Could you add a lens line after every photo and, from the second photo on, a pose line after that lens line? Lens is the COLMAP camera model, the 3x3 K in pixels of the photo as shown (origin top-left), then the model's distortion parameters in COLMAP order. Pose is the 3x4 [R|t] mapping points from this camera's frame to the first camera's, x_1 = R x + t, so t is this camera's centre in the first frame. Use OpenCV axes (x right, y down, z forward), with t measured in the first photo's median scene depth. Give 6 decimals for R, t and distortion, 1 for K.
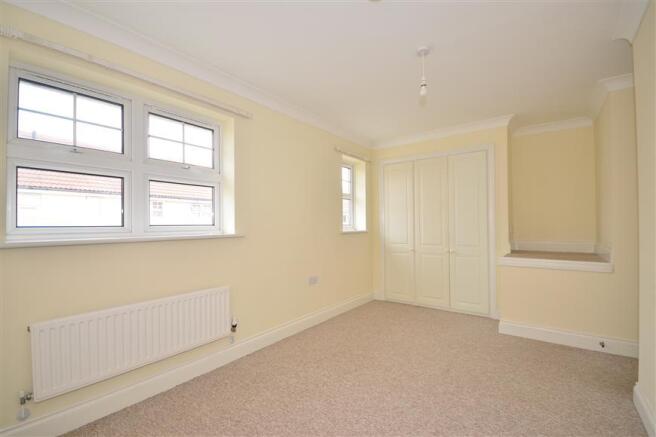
lens RADIAL K [[289.3, 0, 334.3], [0, 289.3, 223.2], [0, 0, 1]] dist [0.001293, 0.000061]
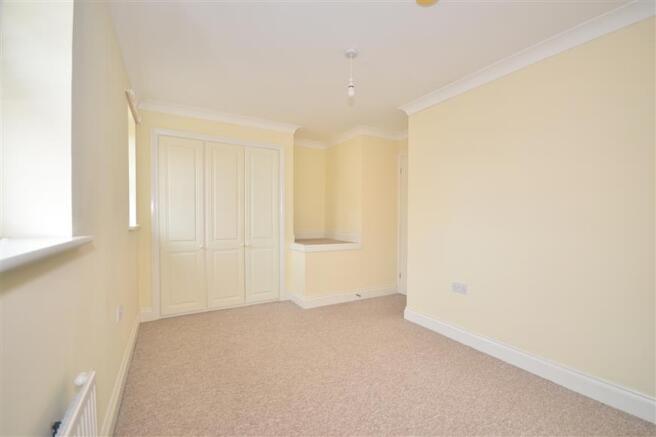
lens RADIAL K [[289.3, 0, 334.3], [0, 289.3, 223.2], [0, 0, 1]] dist [0.001293, 0.000061]
pose [[0.392006, -0.009166, 0.919917, -0.422746], [-0.012318, 0.999808, 0.015211, 0.005569], [-0.919880, -0.017294, 0.391818, 0.384571]]
